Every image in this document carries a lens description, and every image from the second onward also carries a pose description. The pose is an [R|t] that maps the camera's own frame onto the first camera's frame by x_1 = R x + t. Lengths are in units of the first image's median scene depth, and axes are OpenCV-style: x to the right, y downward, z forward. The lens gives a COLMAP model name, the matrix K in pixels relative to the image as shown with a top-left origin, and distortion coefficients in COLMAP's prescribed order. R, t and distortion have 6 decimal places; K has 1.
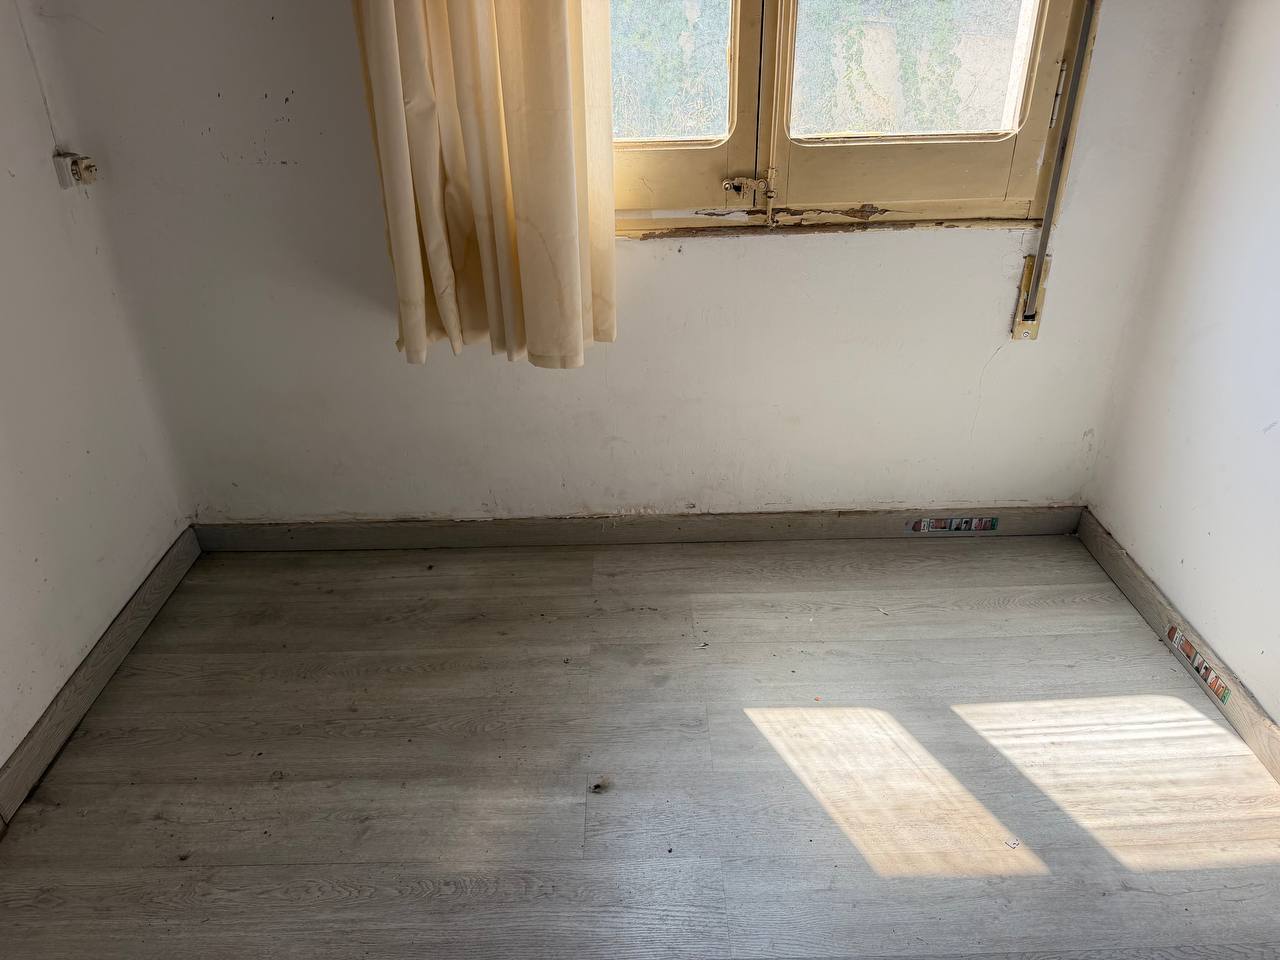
lens RADIAL K [[865.1, 0, 621.5], [0, 865.1, 478.3], [0, 0, 1]] dist [0.035847, -0.080829]
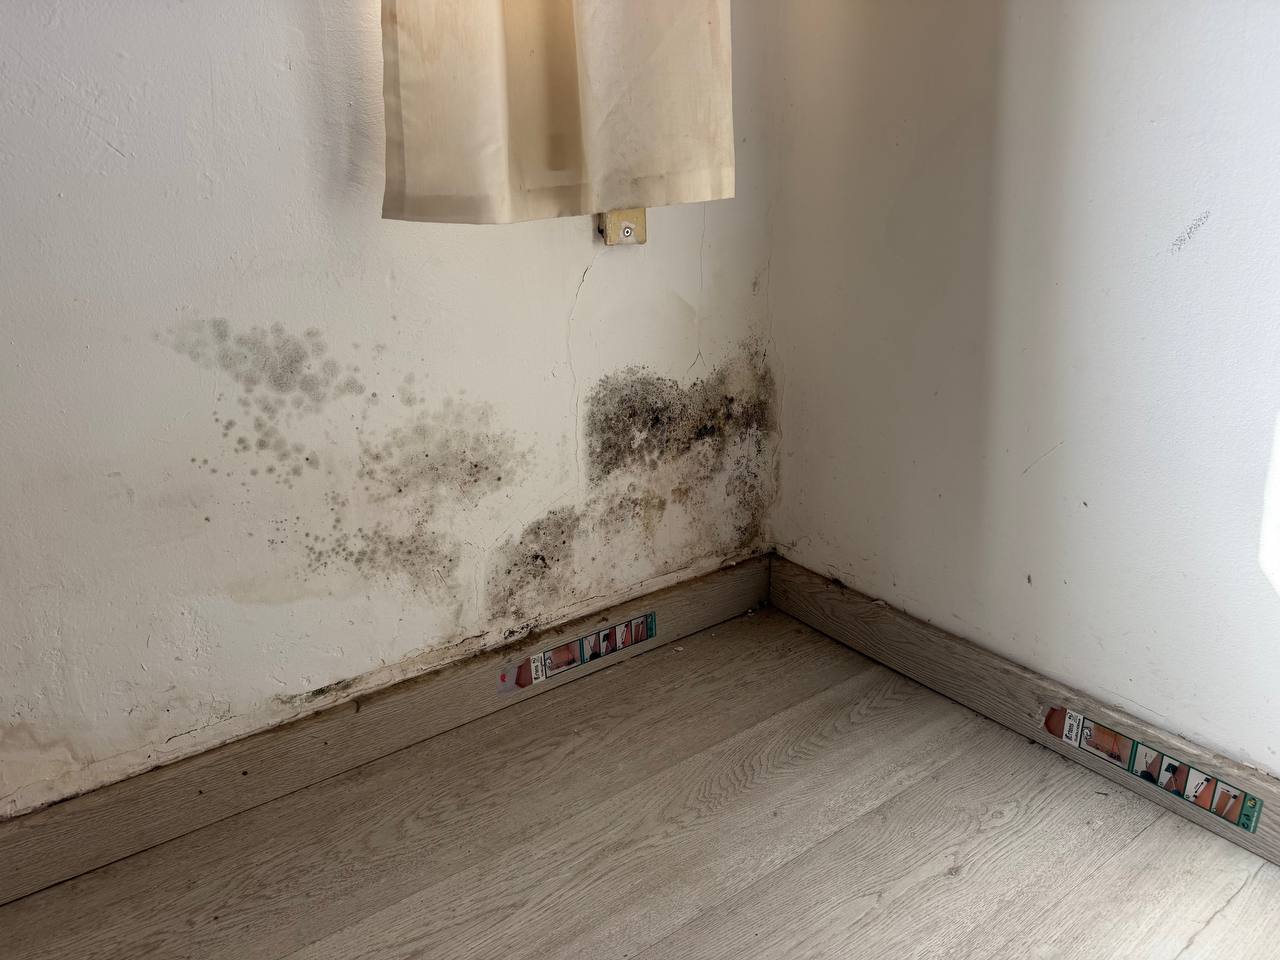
lens RADIAL K [[865.1, 0, 621.5], [0, 865.1, 478.3], [0, 0, 1]] dist [0.035847, -0.080829]
pose [[0.819669, -0.188216, 0.541034, 0.150243], [0.291865, 0.949913, -0.111719, 0.021678], [-0.492907, 0.249481, 0.833547, 0.563836]]
